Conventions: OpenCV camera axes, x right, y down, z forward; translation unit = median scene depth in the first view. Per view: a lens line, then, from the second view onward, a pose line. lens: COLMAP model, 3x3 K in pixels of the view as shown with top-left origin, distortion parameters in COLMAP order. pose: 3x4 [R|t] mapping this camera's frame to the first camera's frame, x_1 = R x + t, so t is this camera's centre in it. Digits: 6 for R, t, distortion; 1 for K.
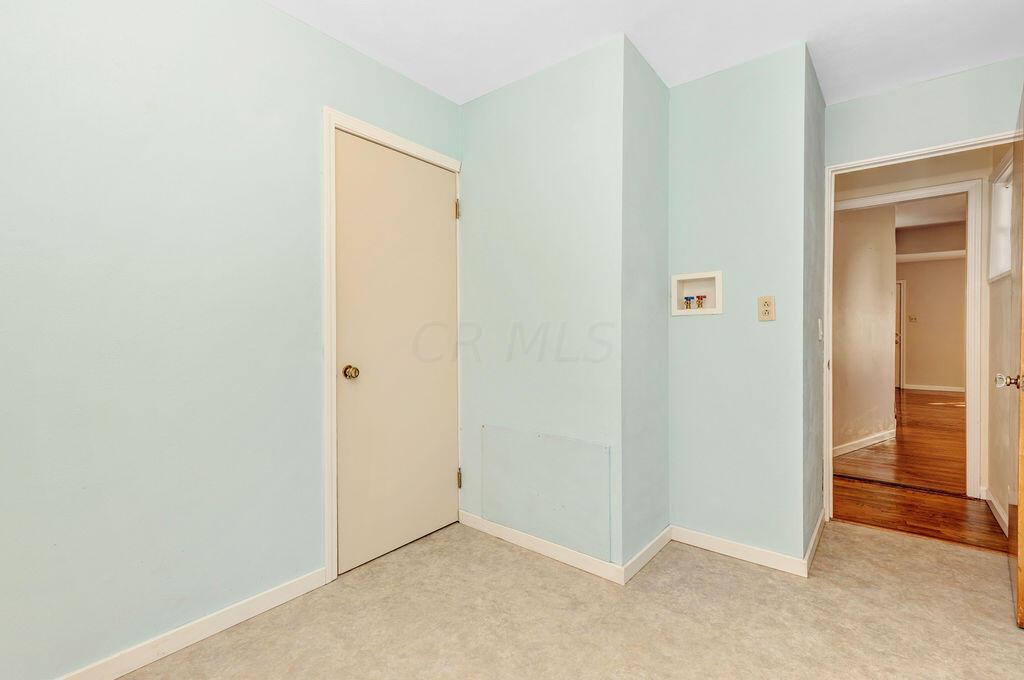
lens RADIAL K [[469.7, 0, 507.6], [0, 469.7, 309.8], [0, 0, 1]] dist [0.001289, 0.000251]
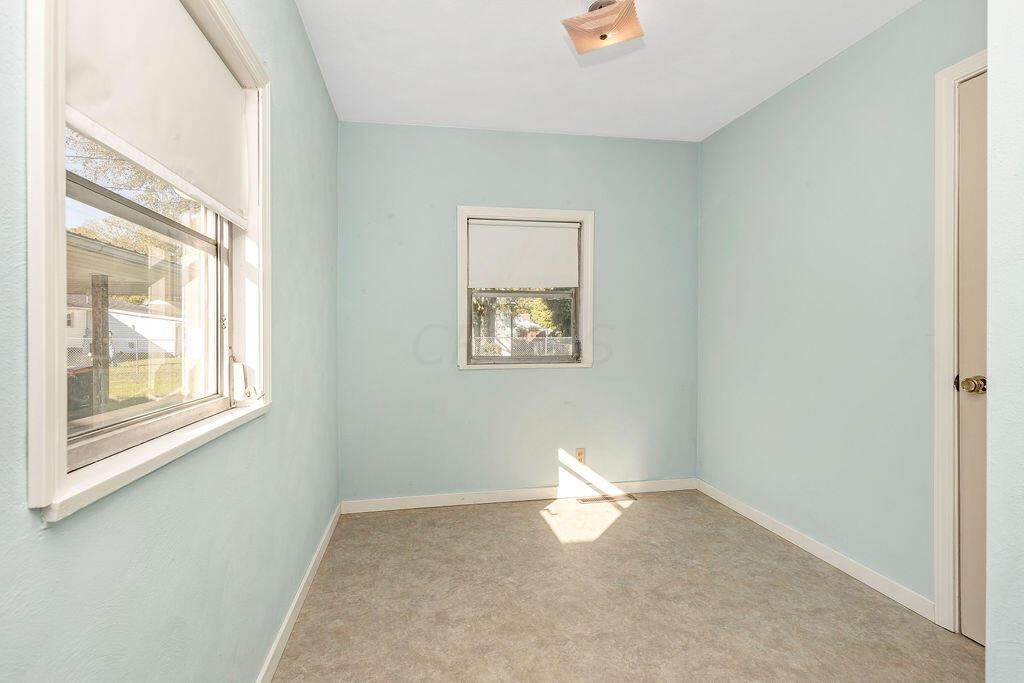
lens RADIAL K [[469.7, 0, 511.5], [0, 469.7, 337.9], [0, 0, 1]] dist [0.001289, 0.000251]
pose [[-0.638619, 0.008385, -0.769477, 1.101401], [0.035059, 0.999219, -0.018208, 0.064586], [0.768724, -0.038605, -0.638415, 1.378589]]
